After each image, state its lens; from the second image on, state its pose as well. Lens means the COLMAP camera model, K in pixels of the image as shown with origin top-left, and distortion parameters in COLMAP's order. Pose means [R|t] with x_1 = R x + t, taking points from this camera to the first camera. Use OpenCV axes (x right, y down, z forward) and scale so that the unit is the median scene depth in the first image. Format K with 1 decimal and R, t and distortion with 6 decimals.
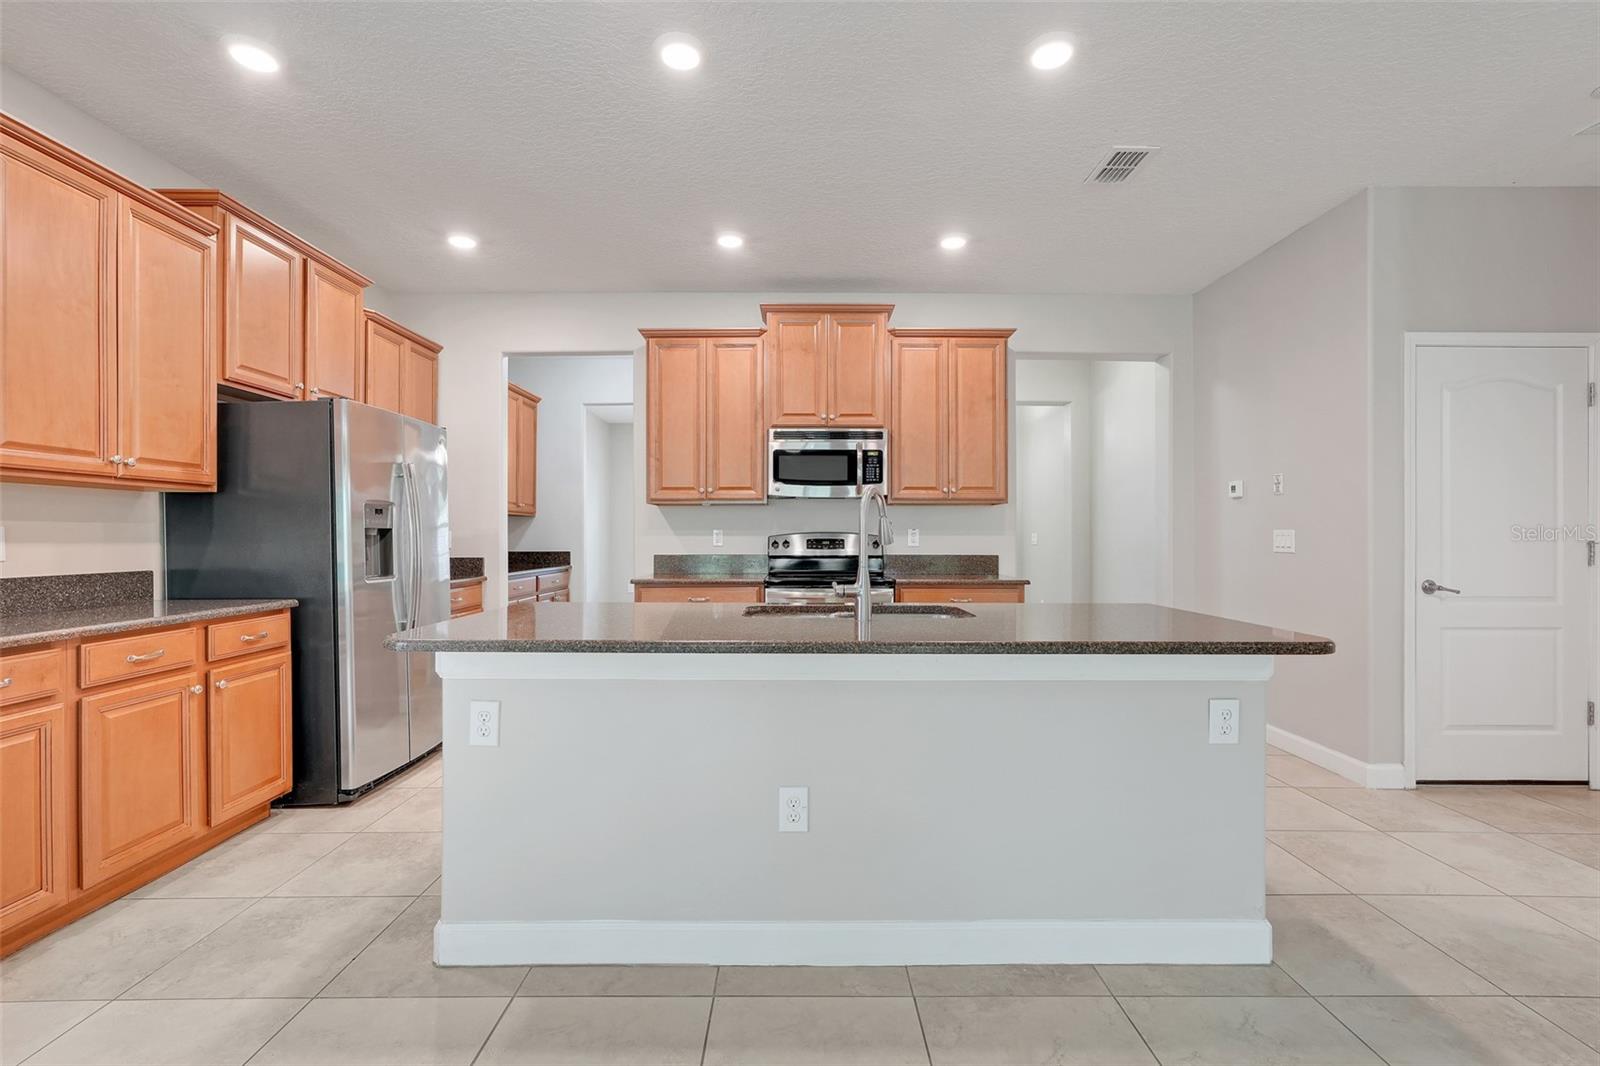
lens RADIAL K [[714.1, 0, 800.5], [0, 714.1, 537.4], [0, 0, 1]] dist [-0.007848, 0.004571]
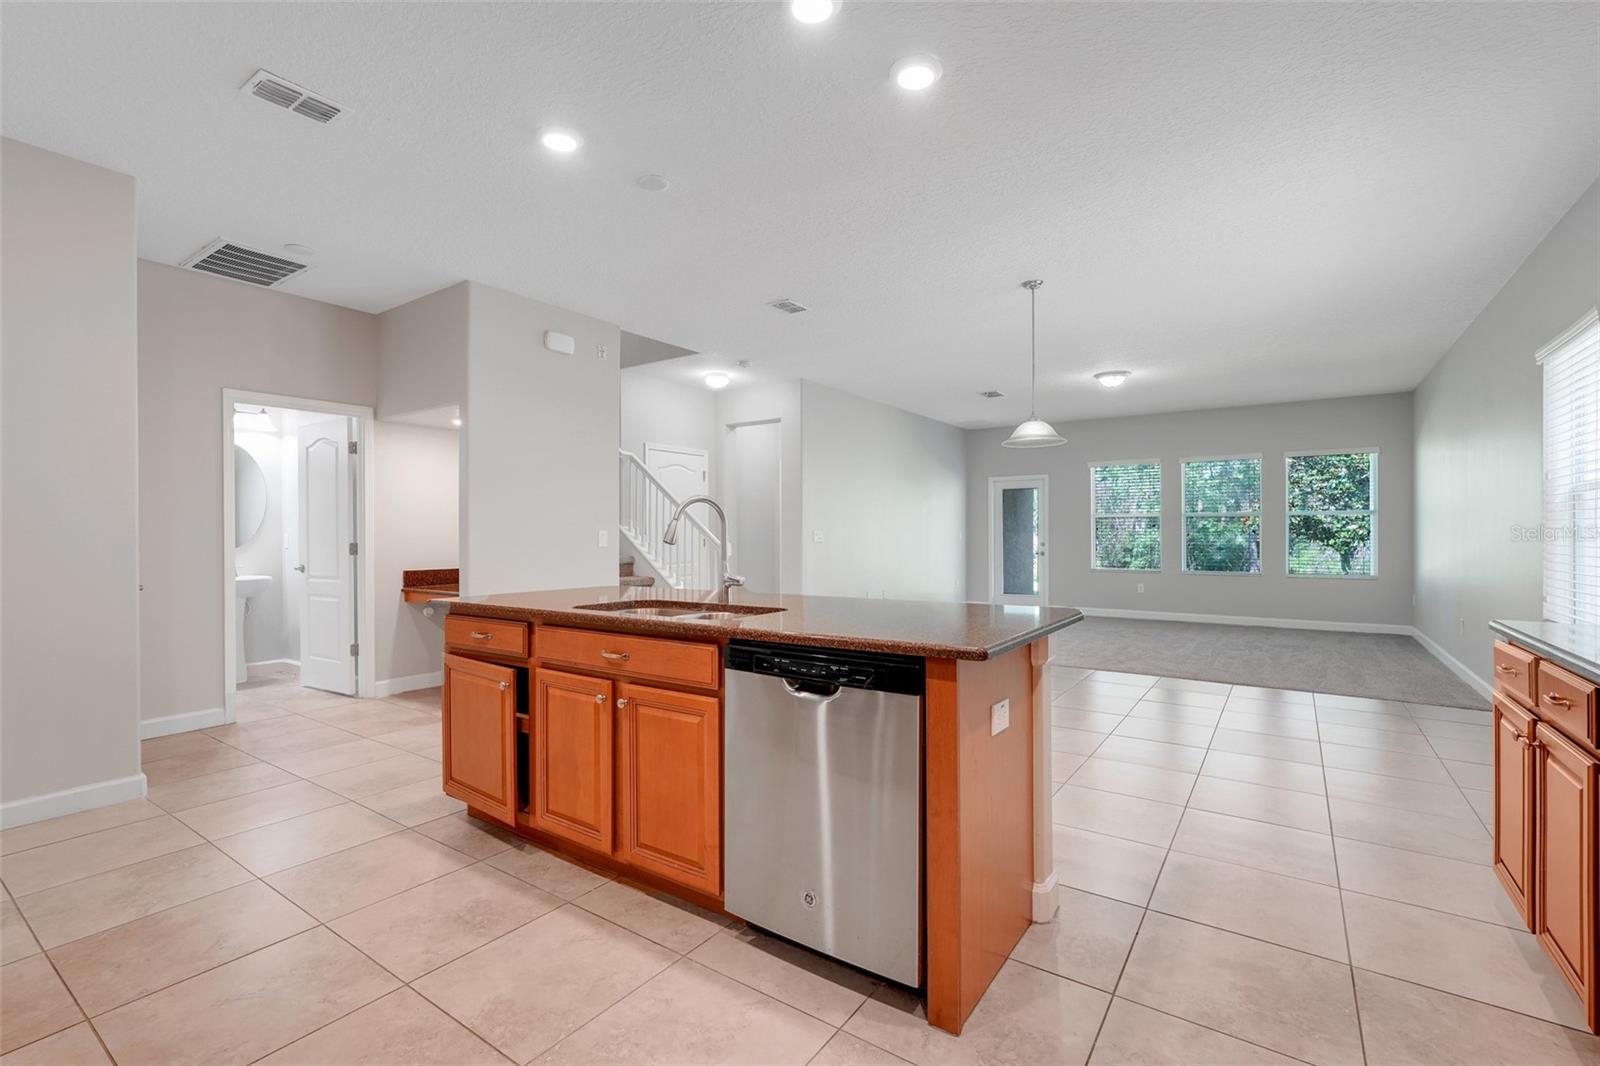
lens RADIAL K [[714.1, 0, 792.1], [0, 714.1, 532.6], [0, 0, 1]] dist [-0.007848, 0.004571]
pose [[-0.815946, 0.005553, 0.578101, -0.534147], [0.005668, 0.999983, -0.001606, -0.003731], [-0.578100, 0.001966, -0.815963, 1.398593]]
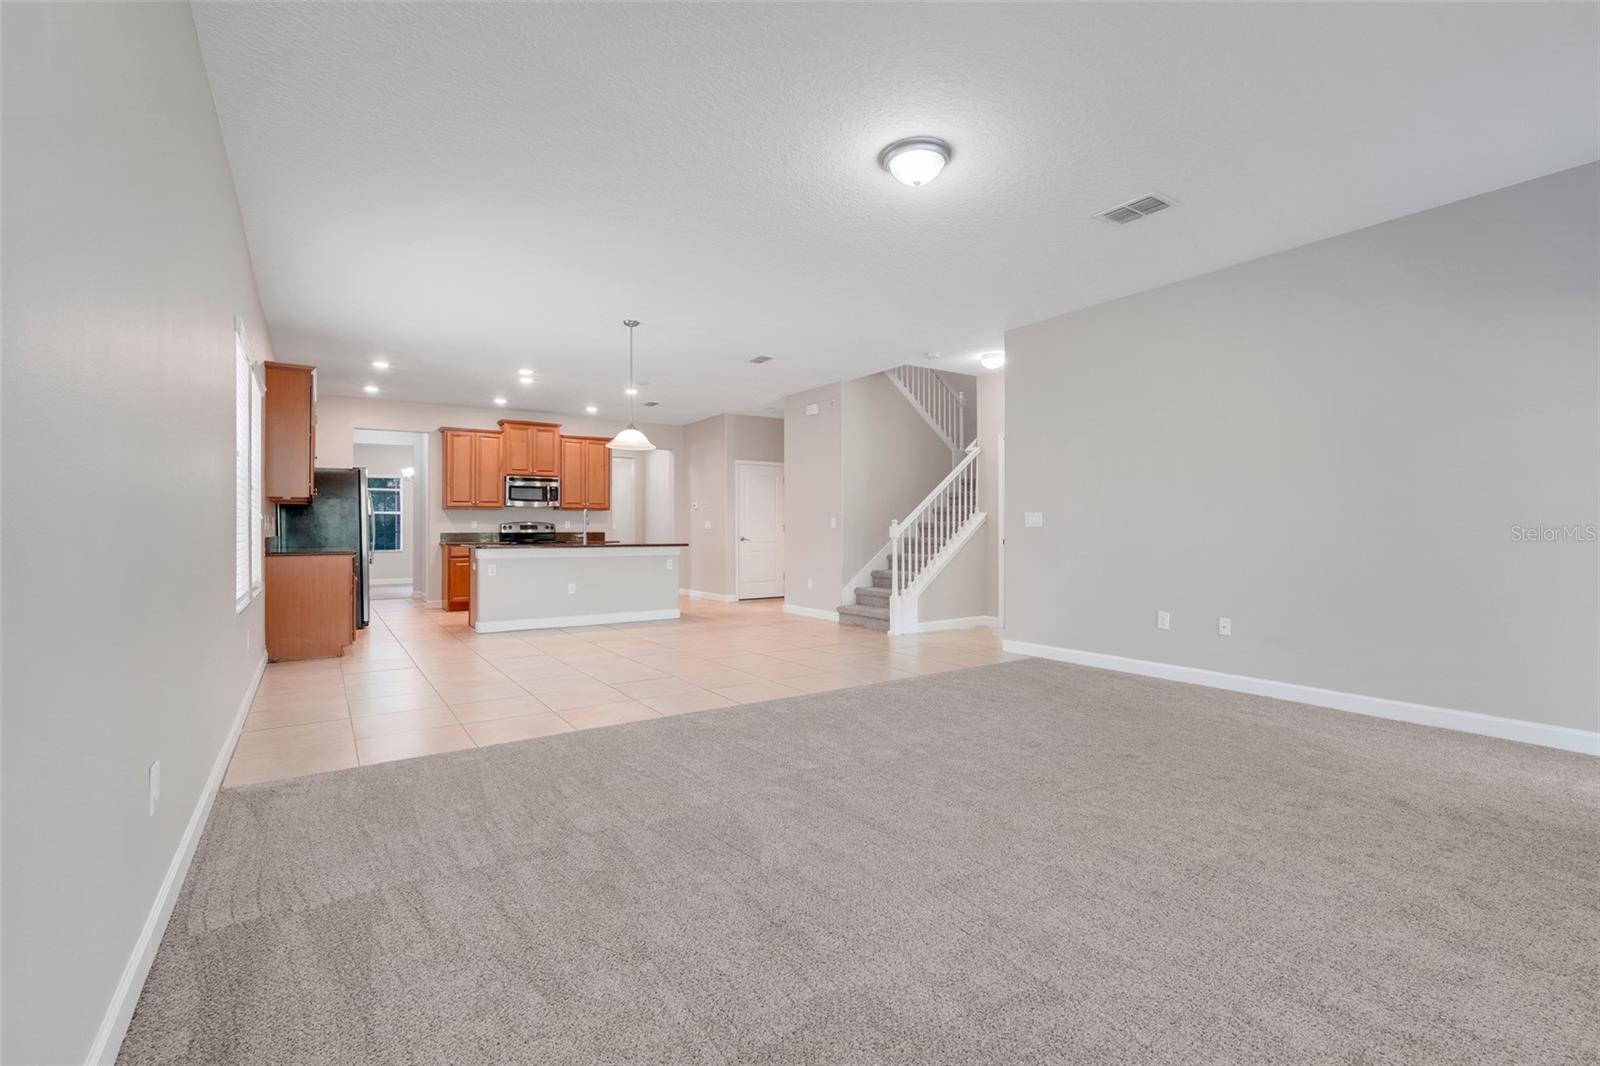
lens RADIAL K [[714.1, 0, 800.4], [0, 714.1, 535.3], [0, 0, 1]] dist [-0.007848, 0.004571]
pose [[0.828609, -0.007808, 0.559773, -0.781172], [0.004175, 0.999961, 0.007768, 0.031376], [-0.559812, -0.004099, 0.828609, -2.012022]]
